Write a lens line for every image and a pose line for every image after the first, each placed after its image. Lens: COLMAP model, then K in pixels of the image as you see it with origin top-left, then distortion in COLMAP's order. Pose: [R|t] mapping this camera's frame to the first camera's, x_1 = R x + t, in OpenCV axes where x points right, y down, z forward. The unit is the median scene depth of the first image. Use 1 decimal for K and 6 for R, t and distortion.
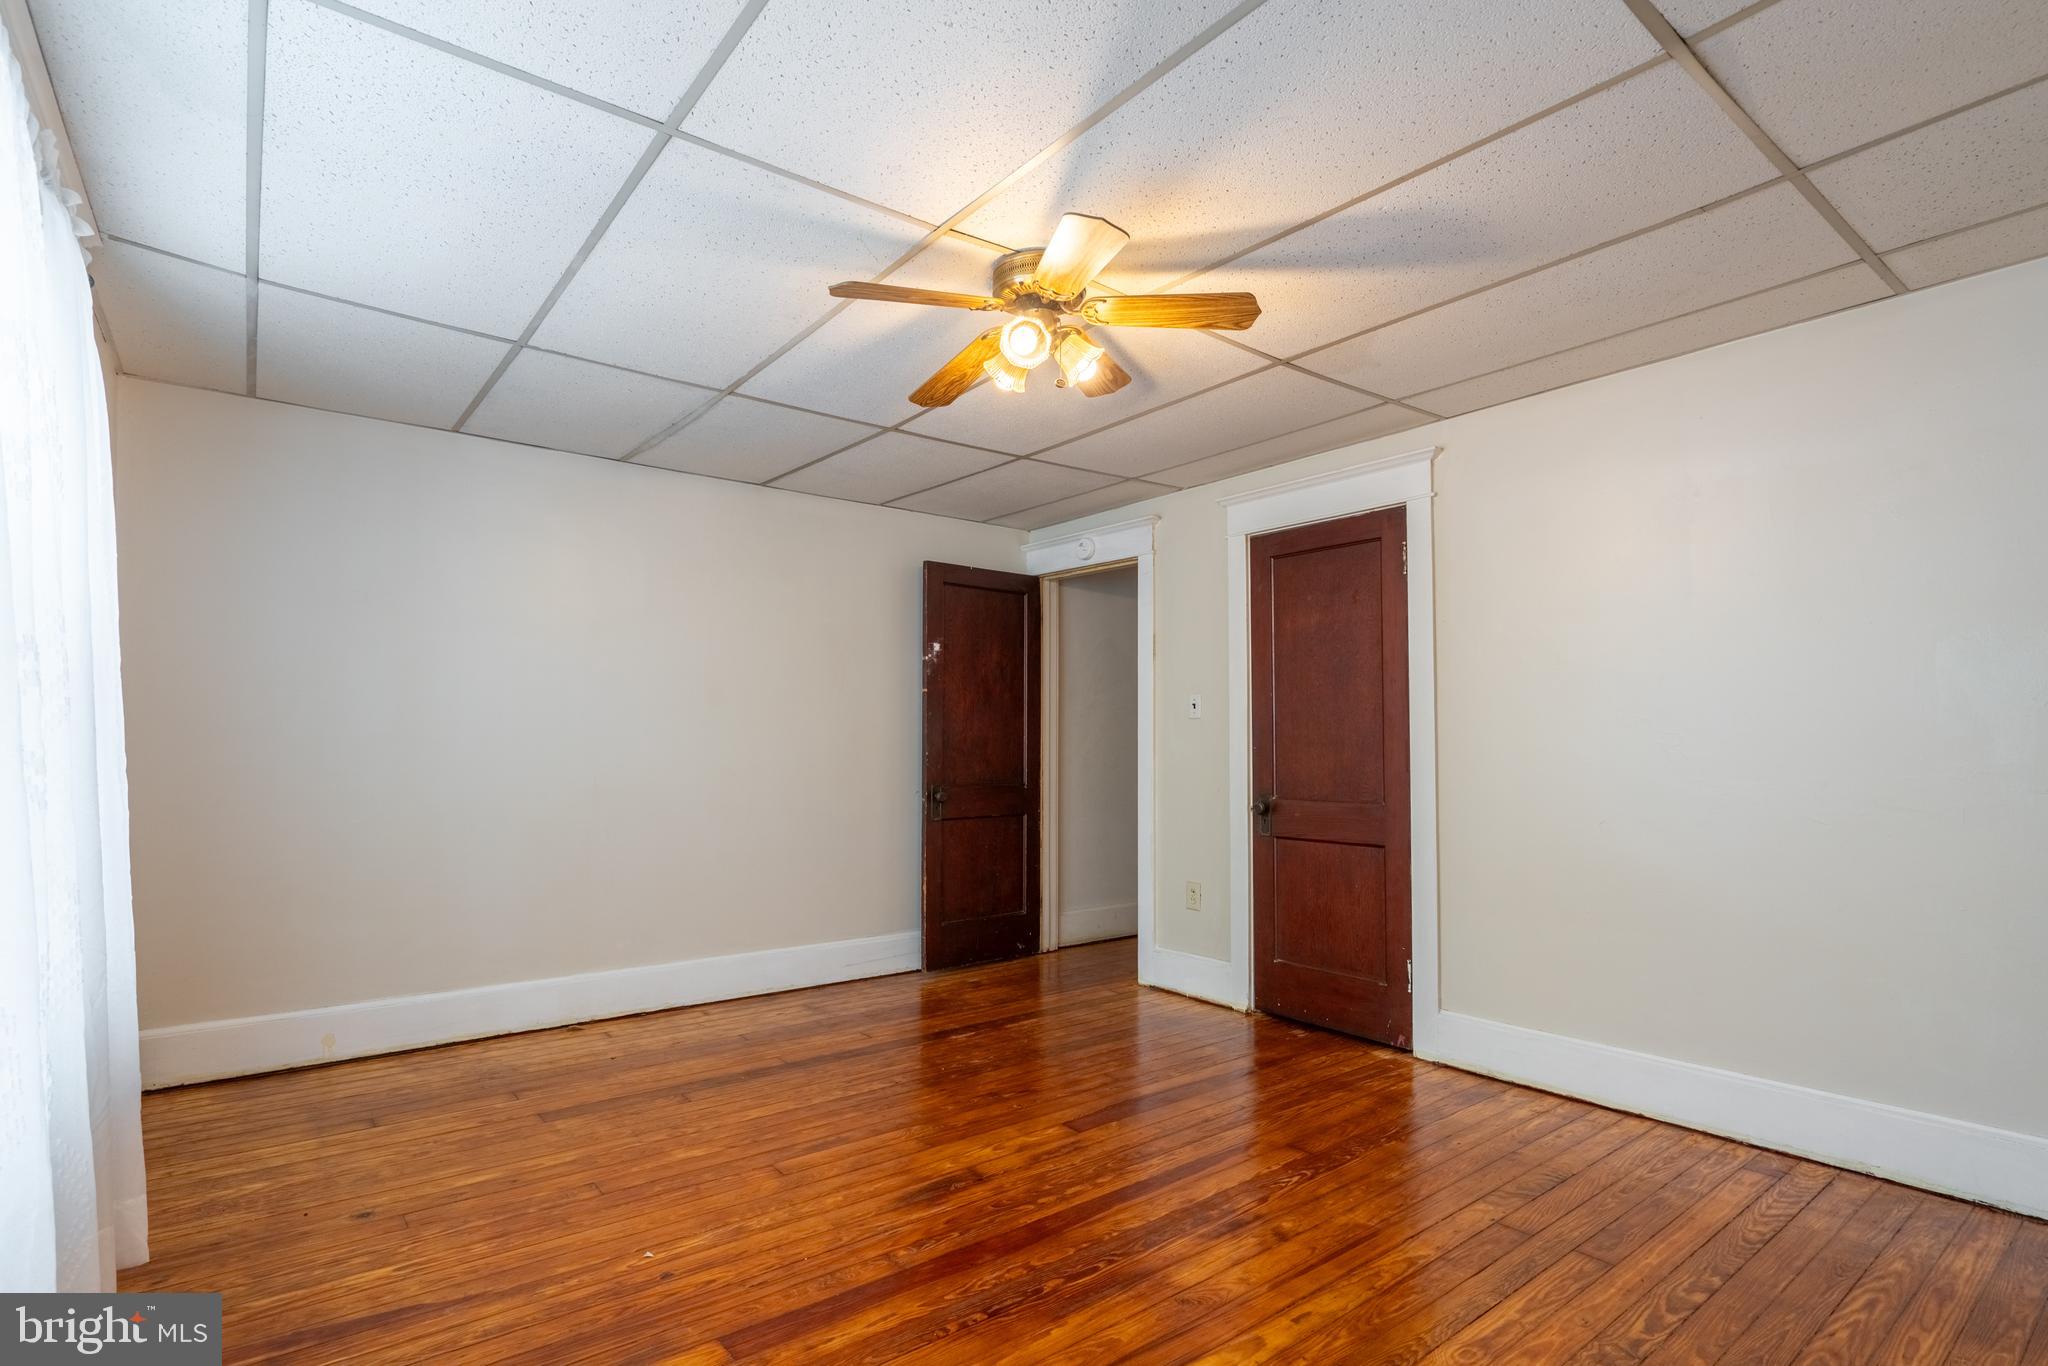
lens RADIAL K [[959.7, 0, 982.4], [0, 959.7, 704.2], [0, 0, 1]] dist [-0.002384, -0.000138]
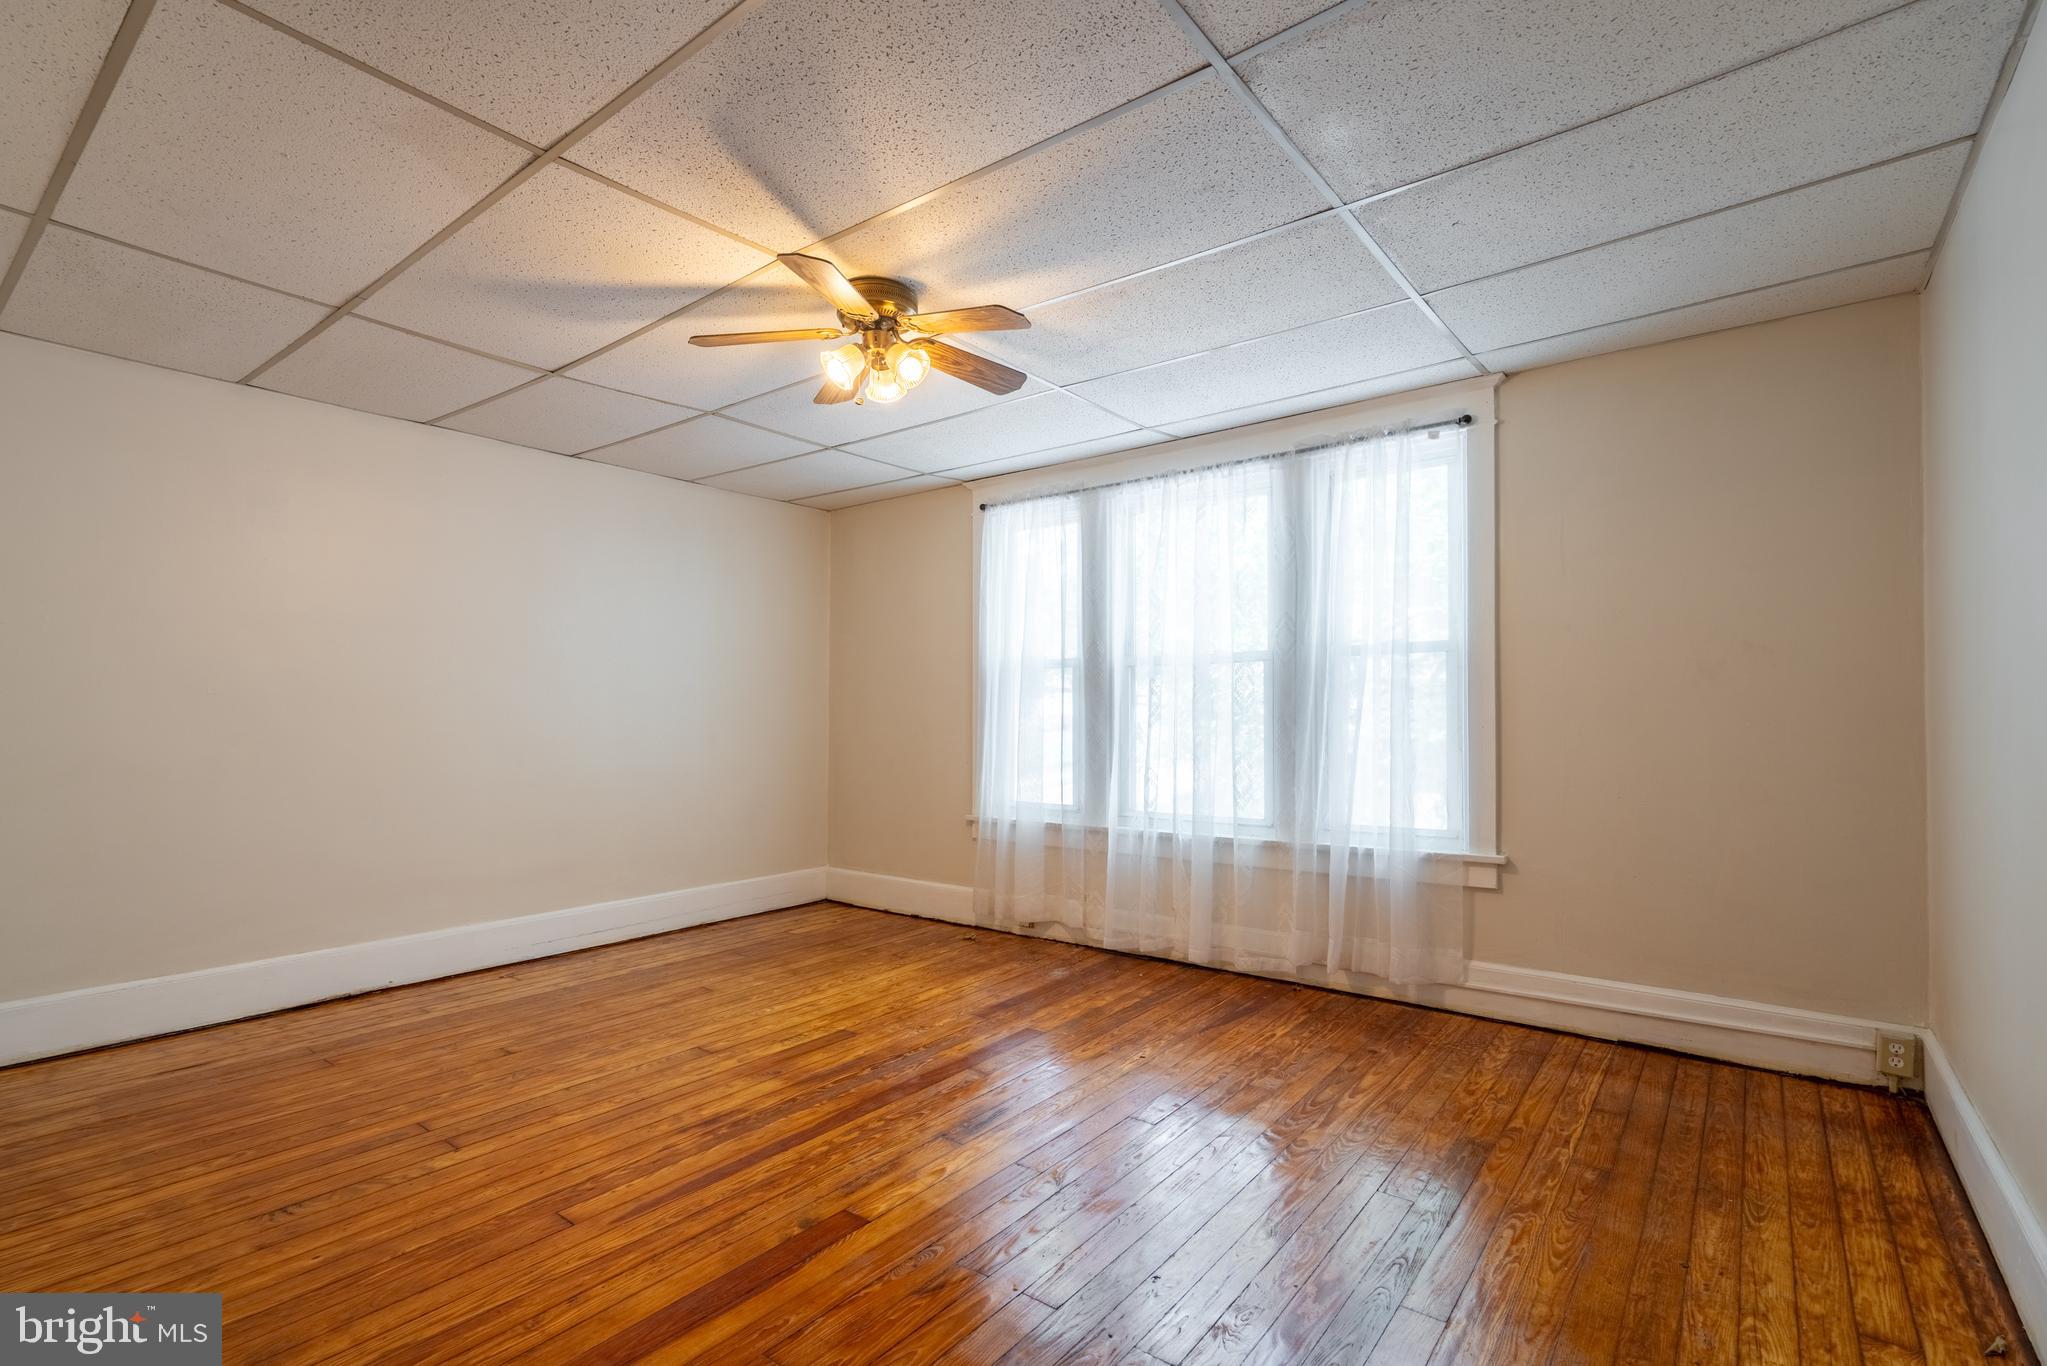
lens RADIAL K [[953.0, 0, 1023.5], [0, 953.0, 683.0], [0, 0, 1]] dist [0.001486, 0.000442]
pose [[-0.961464, -0.007737, -0.274821, 0.185597], [0.012852, 0.997246, -0.073037, 0.085135], [0.274629, -0.073755, -0.958717, 1.893756]]
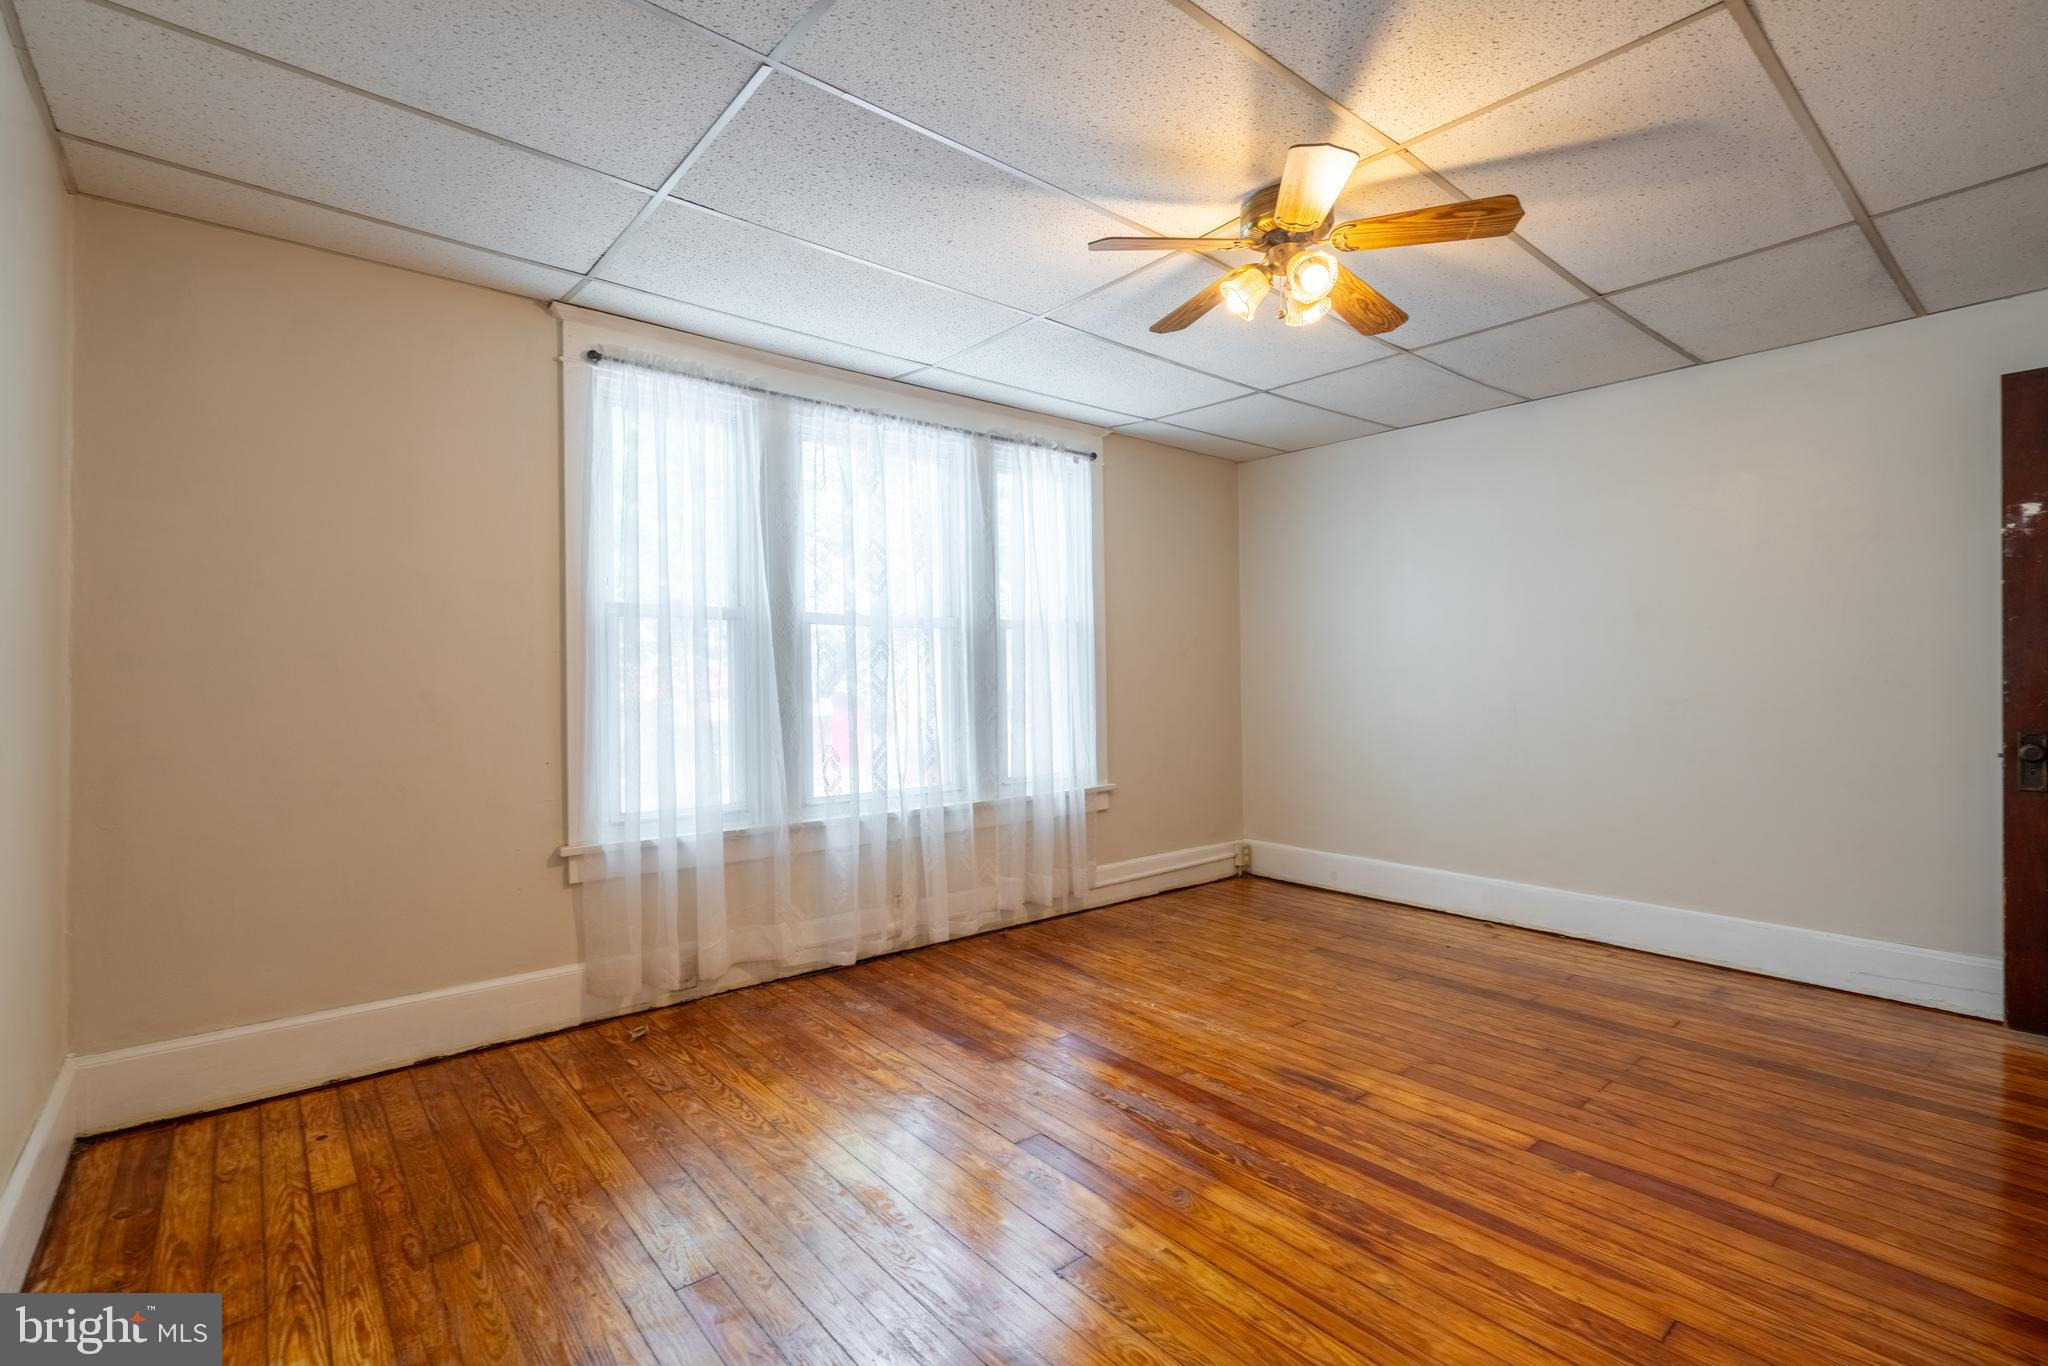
lens RADIAL K [[921.6, 0, 1020.3], [0, 921.6, 674.4], [0, 0, 1]] dist [-0.003822, -0.000228]
pose [[0.058270, -0.004566, -0.998290, 0.894092], [0.050873, 0.998704, -0.001598, 0.024876], [0.997004, -0.050693, 0.058427, 0.573633]]
